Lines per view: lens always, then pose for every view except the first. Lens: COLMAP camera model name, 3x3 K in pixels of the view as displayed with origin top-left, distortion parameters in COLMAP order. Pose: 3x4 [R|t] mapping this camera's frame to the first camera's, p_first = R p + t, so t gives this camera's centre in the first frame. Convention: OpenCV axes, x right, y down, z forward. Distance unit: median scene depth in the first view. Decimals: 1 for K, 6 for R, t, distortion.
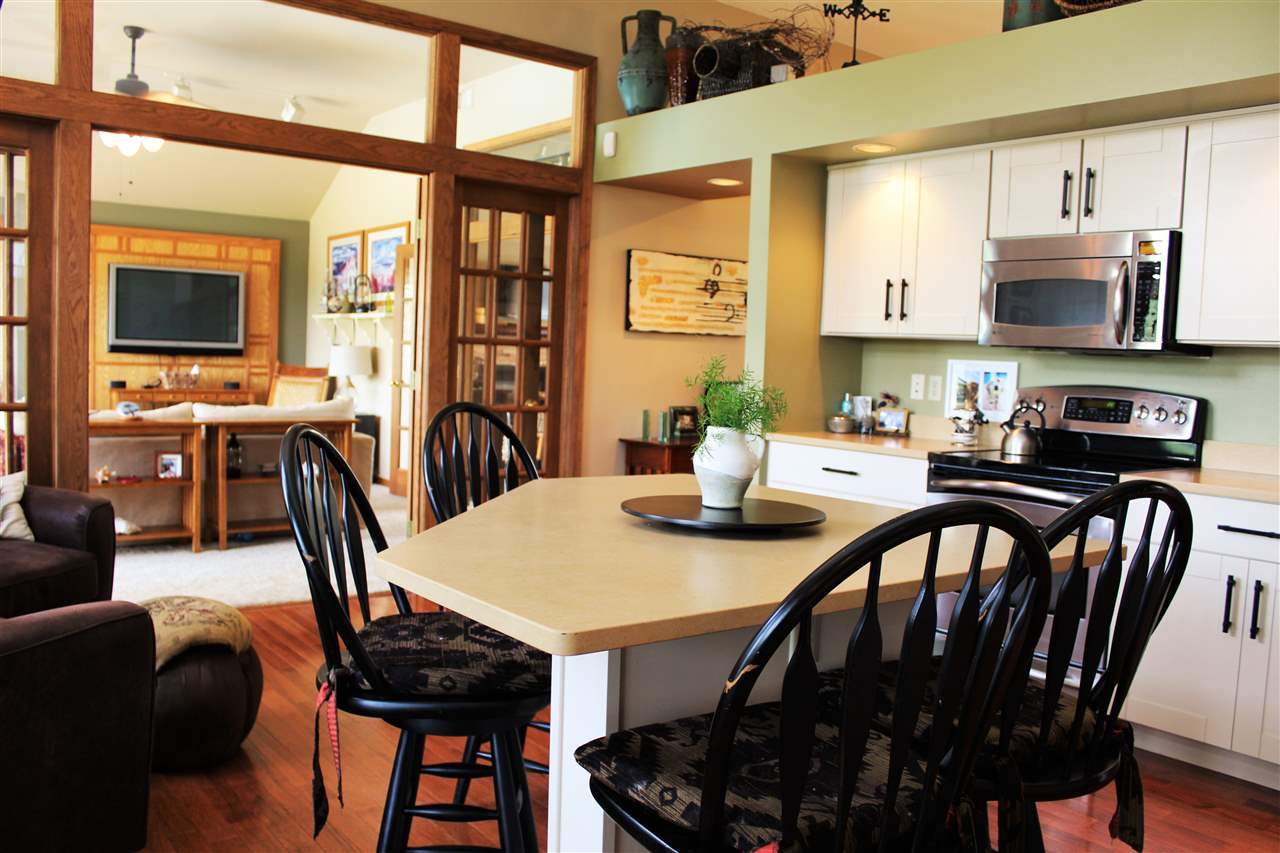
lens RADIAL K [[1071.3, 0, 629.3], [0, 1071.3, 430.7], [0, 0, 1]] dist [-0.128656, 0.038593]
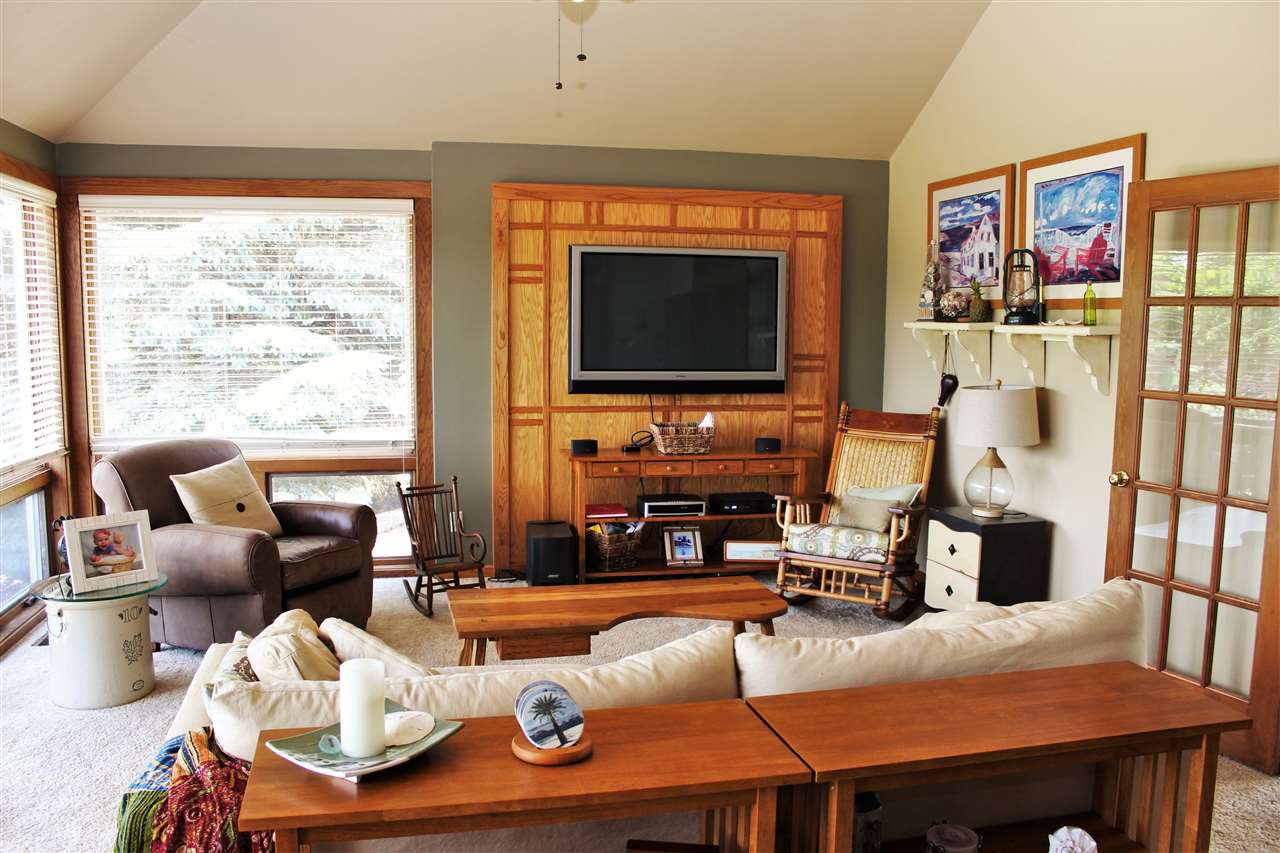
lens RADIAL K [[1071.3, 0, 642.3], [0, 1071.3, 424.3], [0, 0, 1]] dist [-0.128656, 0.038593]
pose [[0.908098, 0.014502, -0.418506, -0.189803], [-0.006024, 0.999749, 0.021572, -0.066776], [0.418714, -0.017068, 0.907958, 0.424653]]
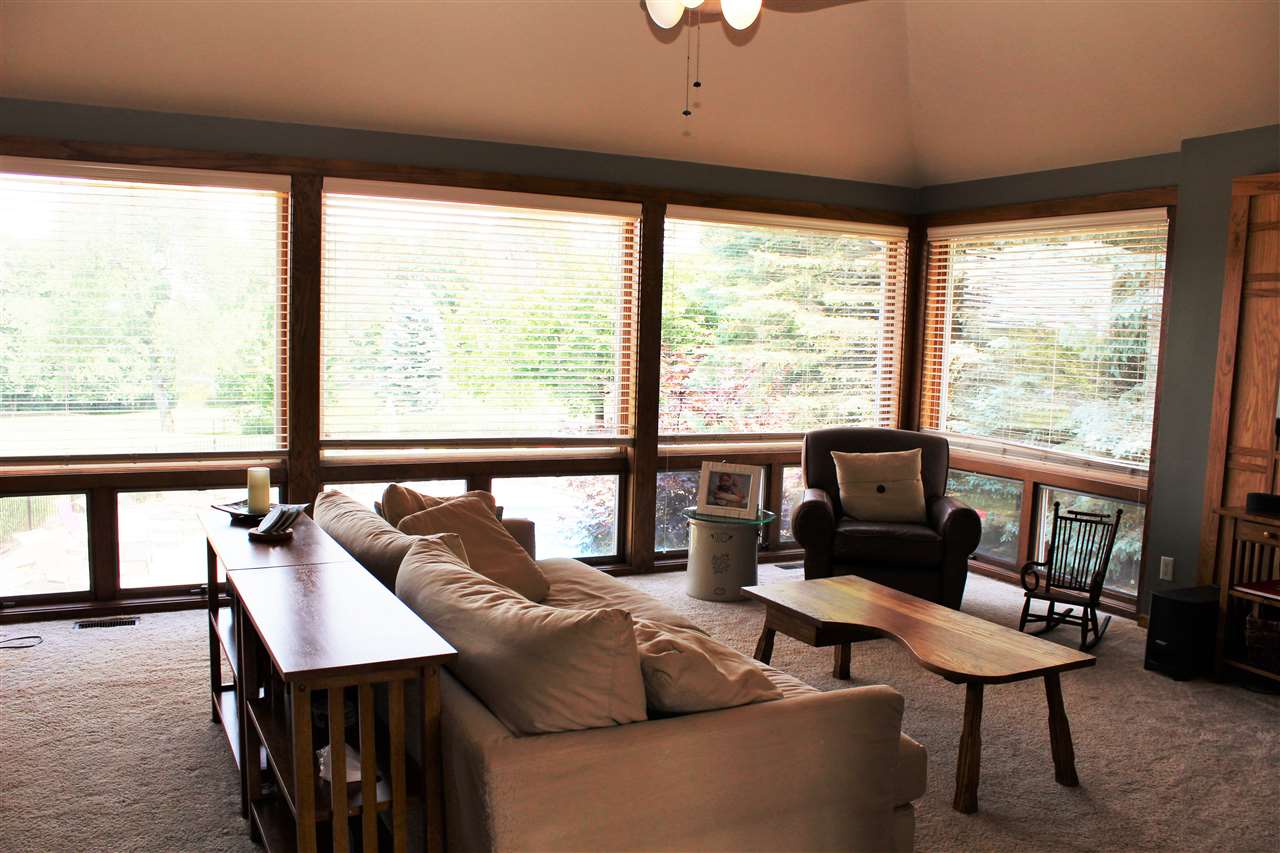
lens RADIAL K [[1071.3, 0, 638.8], [0, 1071.3, 433.1], [0, 0, 1]] dist [-0.128656, 0.038593]
pose [[-0.207166, 0.053299, -0.976853, 0.011195], [-0.108030, 0.991162, 0.076991, -0.075882], [0.972323, 0.121479, -0.199578, 0.756468]]
